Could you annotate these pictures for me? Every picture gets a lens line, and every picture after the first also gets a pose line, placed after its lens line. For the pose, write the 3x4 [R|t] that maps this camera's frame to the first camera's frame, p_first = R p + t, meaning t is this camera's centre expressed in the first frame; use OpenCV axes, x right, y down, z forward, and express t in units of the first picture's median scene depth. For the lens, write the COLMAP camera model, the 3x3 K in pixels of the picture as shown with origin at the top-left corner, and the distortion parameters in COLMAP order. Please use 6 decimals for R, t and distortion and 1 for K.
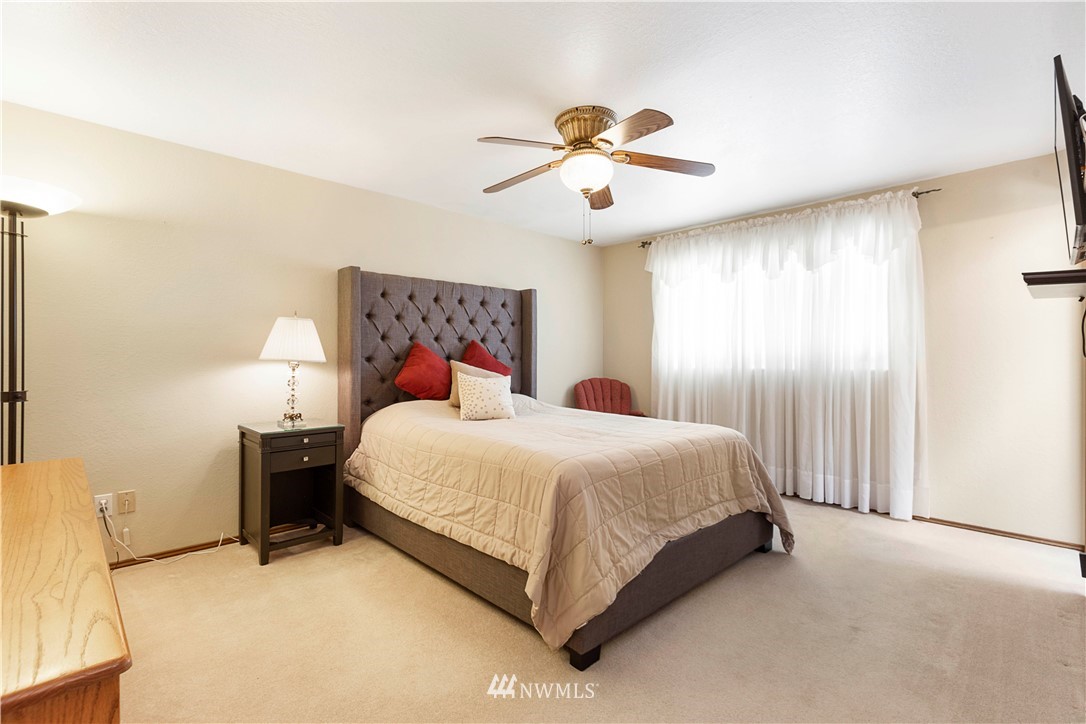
lens RADIAL K [[496.3, 0, 534.2], [0, 496.3, 357.5], [0, 0, 1]] dist [0.006583, -0.001204]
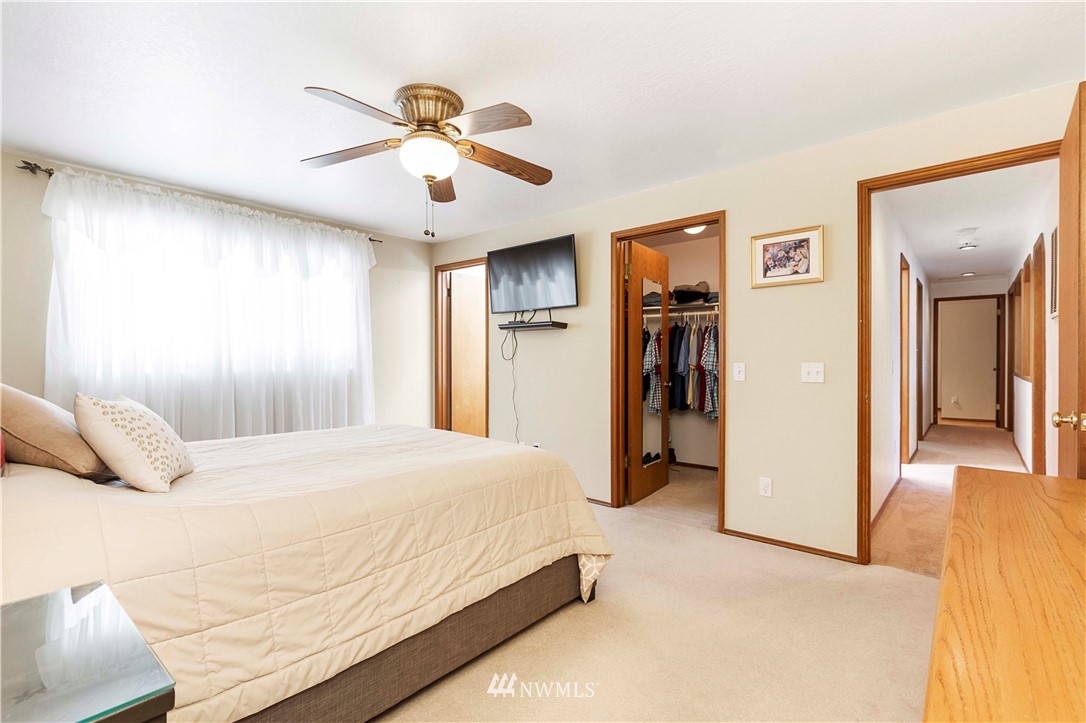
lens RADIAL K [[496.3, 0, 534.6], [0, 496.3, 363.5], [0, 0, 1]] dist [0.006583, -0.001204]
pose [[-0.089460, -0.008448, 0.995955, -0.825446], [-0.001636, 0.999964, 0.008335, -0.000642], [-0.995989, -0.000884, -0.089471, 0.884353]]
